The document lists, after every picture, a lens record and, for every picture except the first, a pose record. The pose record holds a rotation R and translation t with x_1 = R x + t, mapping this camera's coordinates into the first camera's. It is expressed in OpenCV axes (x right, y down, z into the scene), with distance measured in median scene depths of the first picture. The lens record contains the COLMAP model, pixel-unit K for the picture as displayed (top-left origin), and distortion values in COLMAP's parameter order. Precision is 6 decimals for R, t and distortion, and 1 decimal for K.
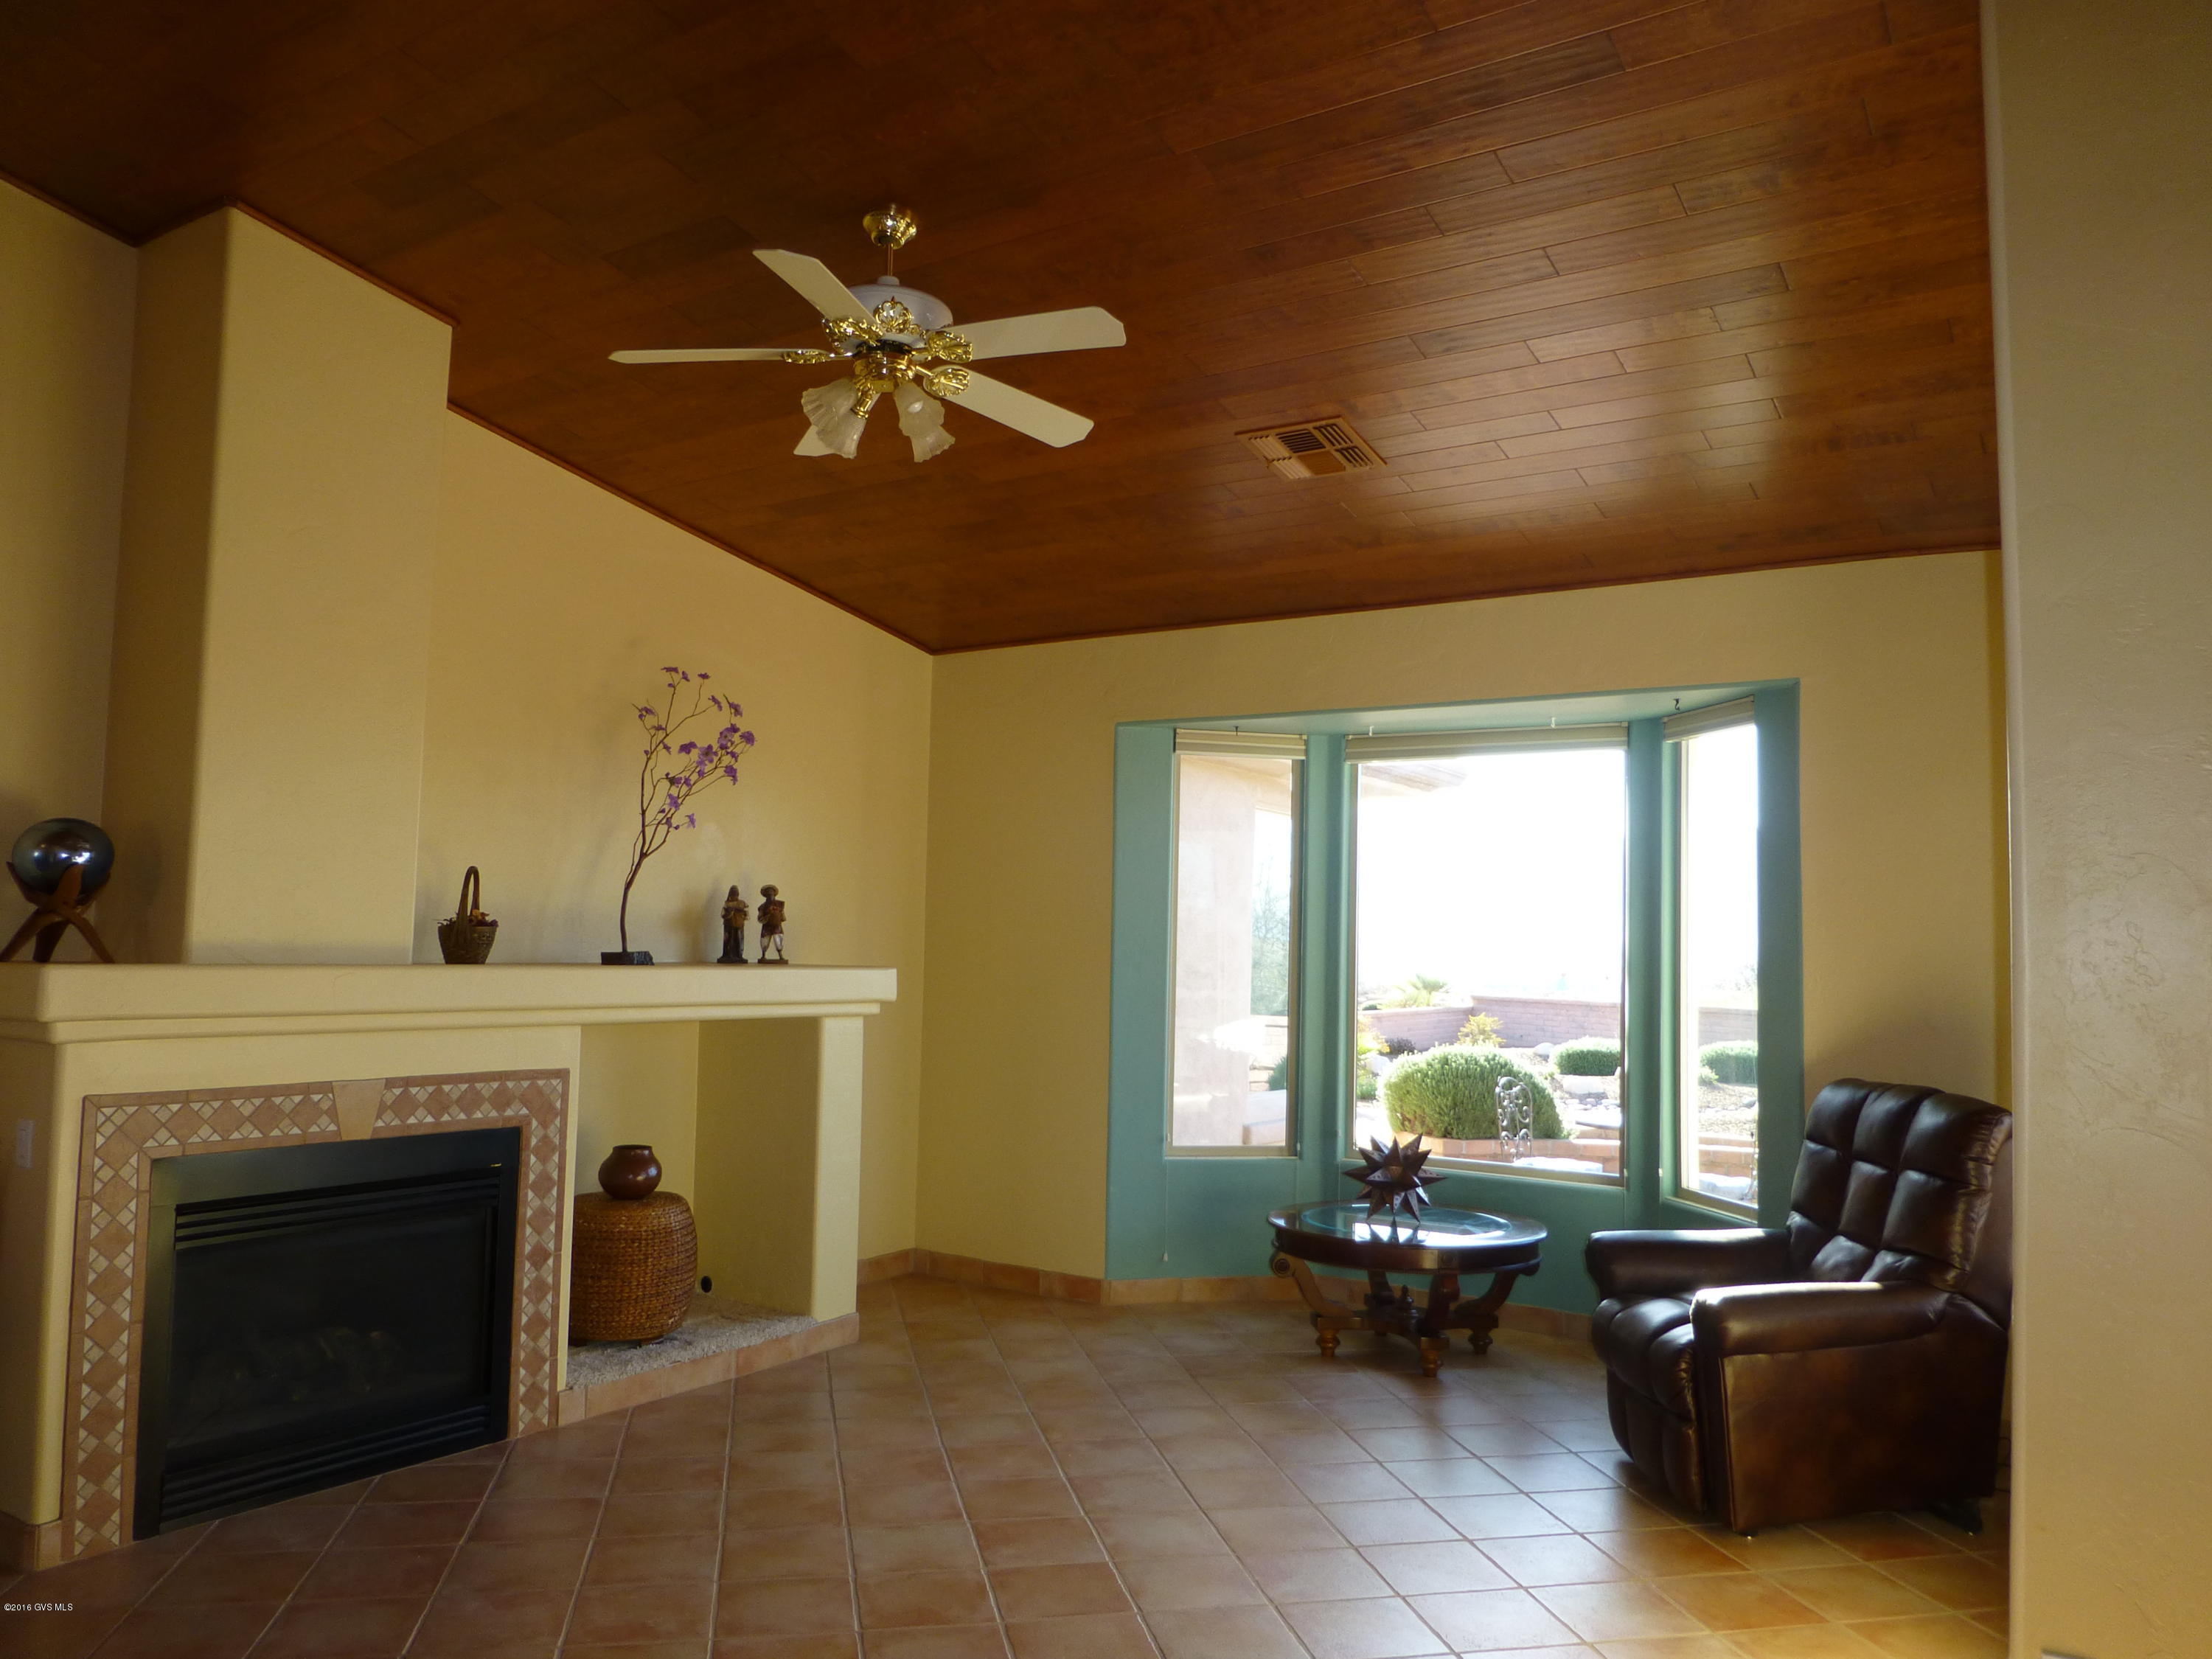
lens RADIAL K [[1586.9, 0, 1104.0], [0, 1586.9, 830.5], [0, 0, 1]] dist [-0.028447, -0.009489]
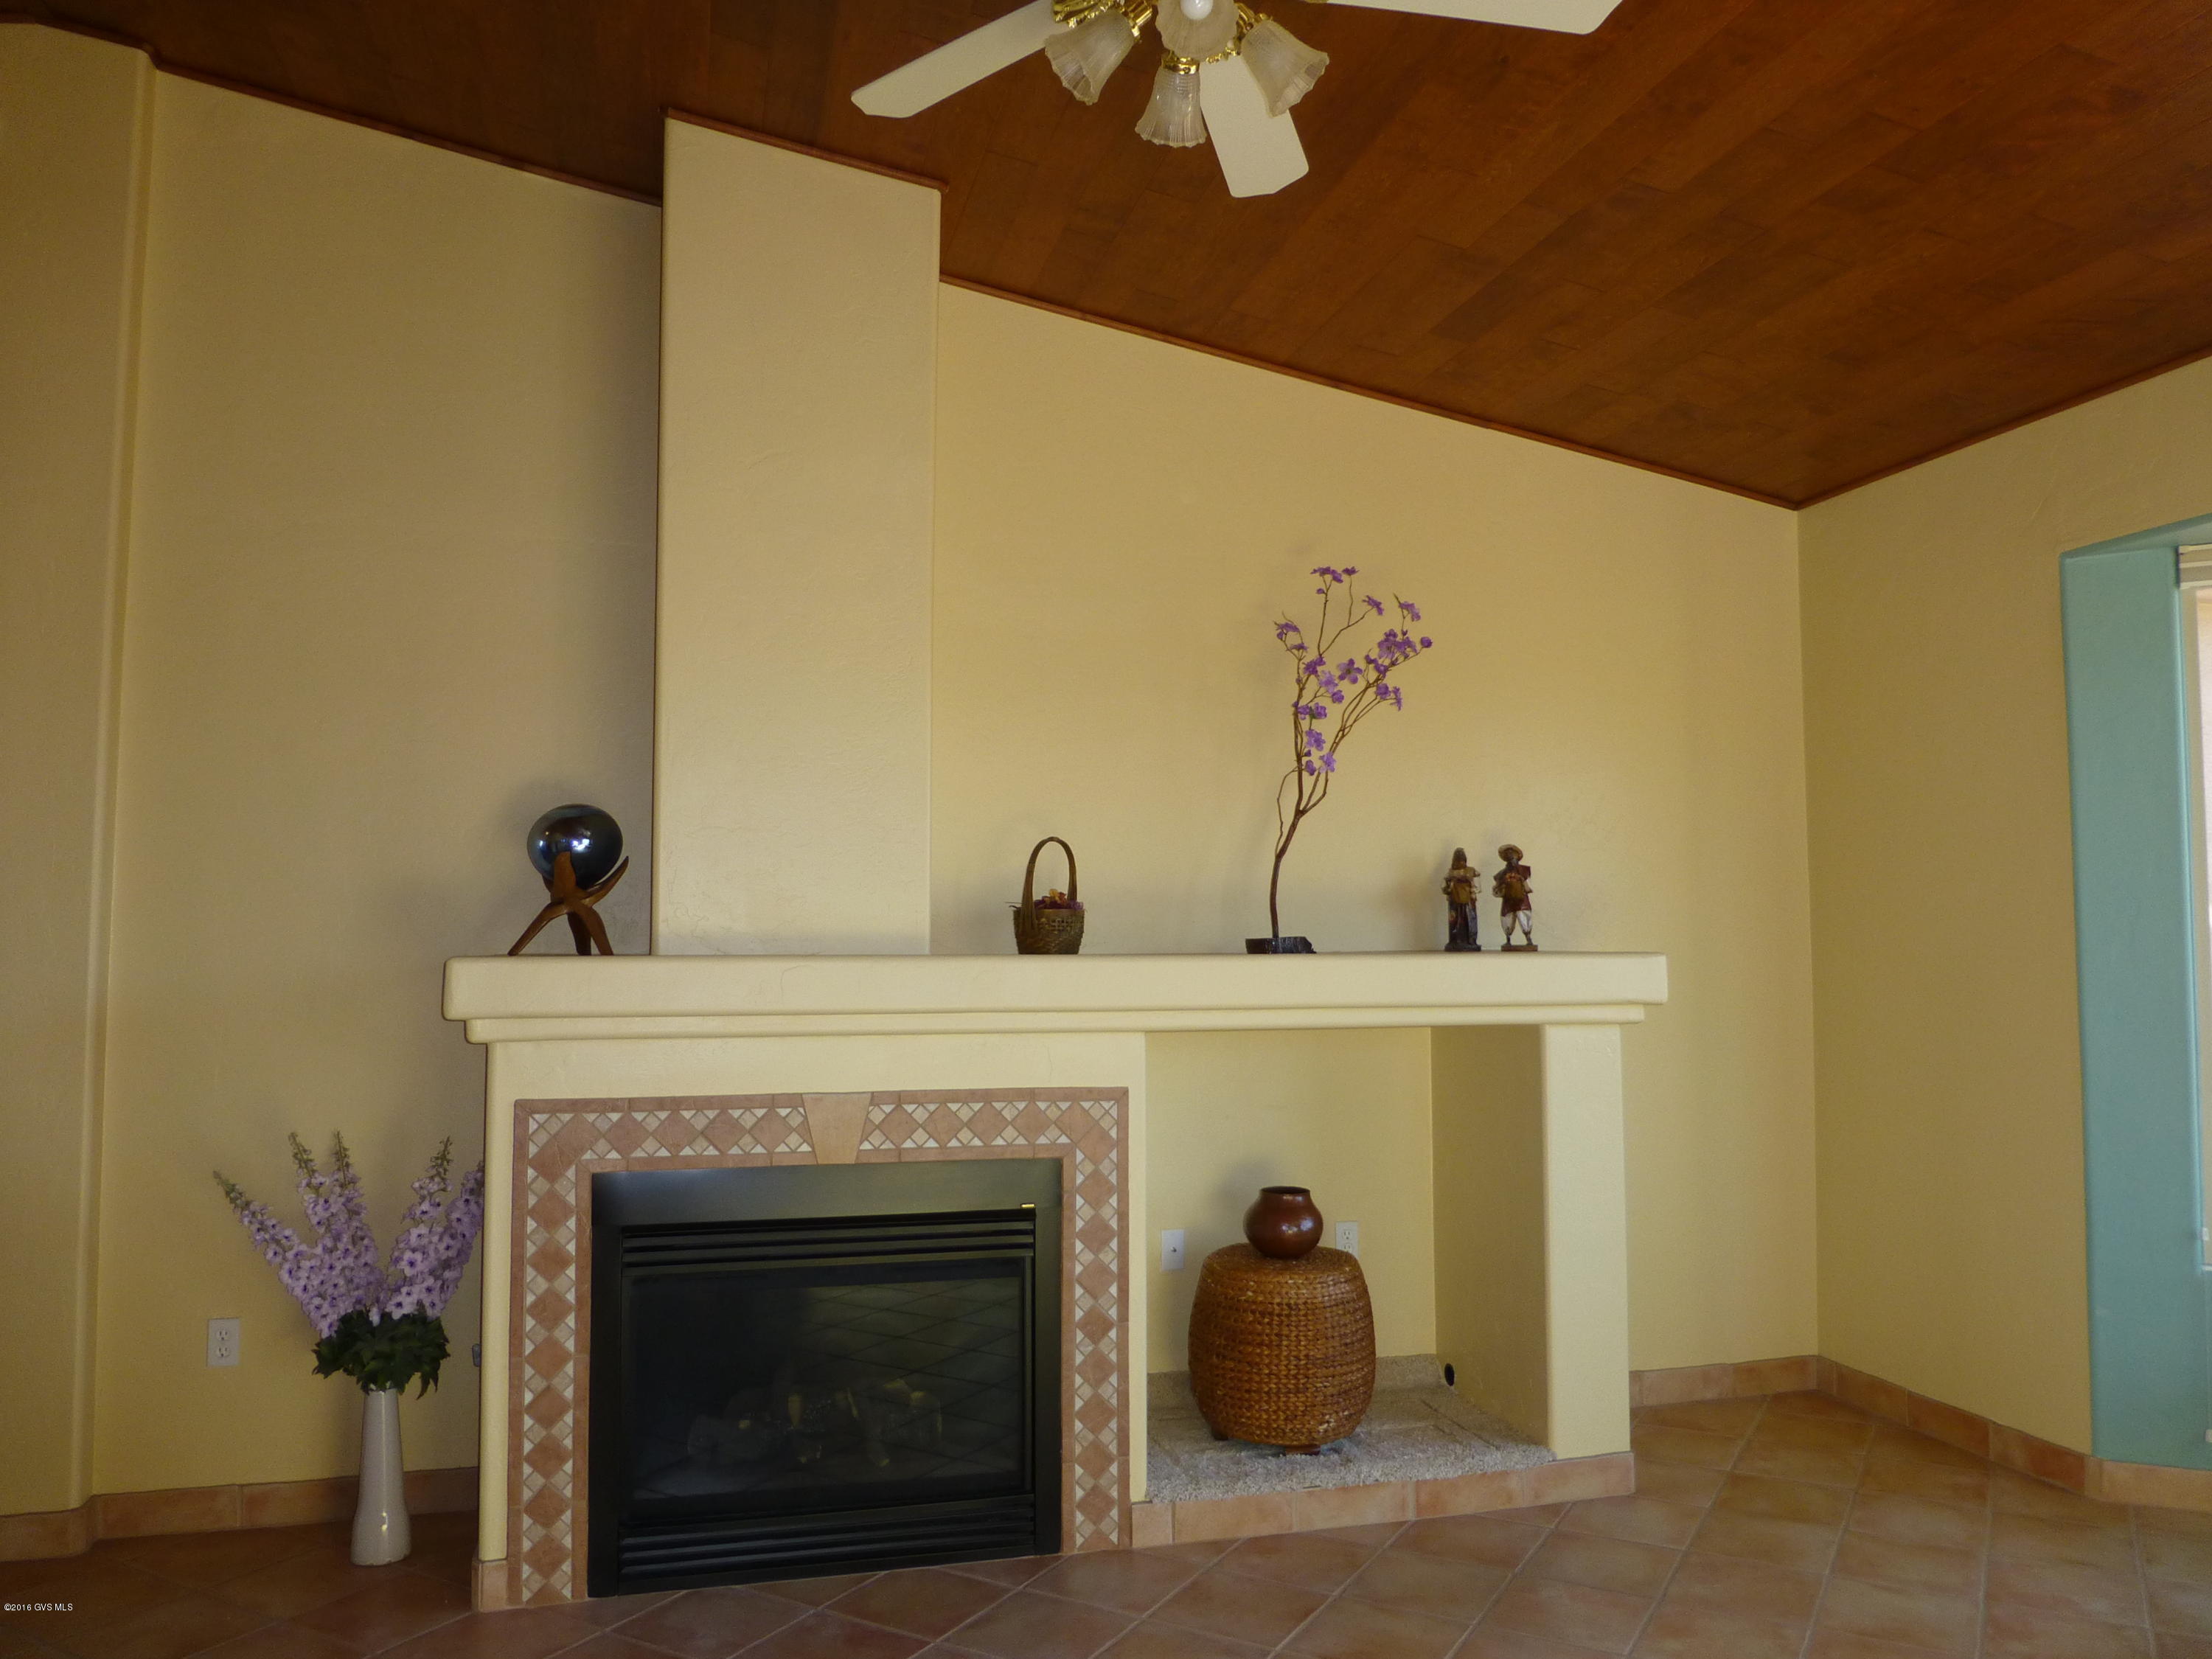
lens RADIAL K [[1586.9, 0, 1103.8], [0, 1586.9, 831.9], [0, 0, 1]] dist [-0.028447, -0.009489]
pose [[0.745928, -0.062781, -0.663061, 0.166312], [0.063922, 0.997700, -0.022555, 0.039410], [0.662952, -0.025560, 0.748226, 0.384051]]
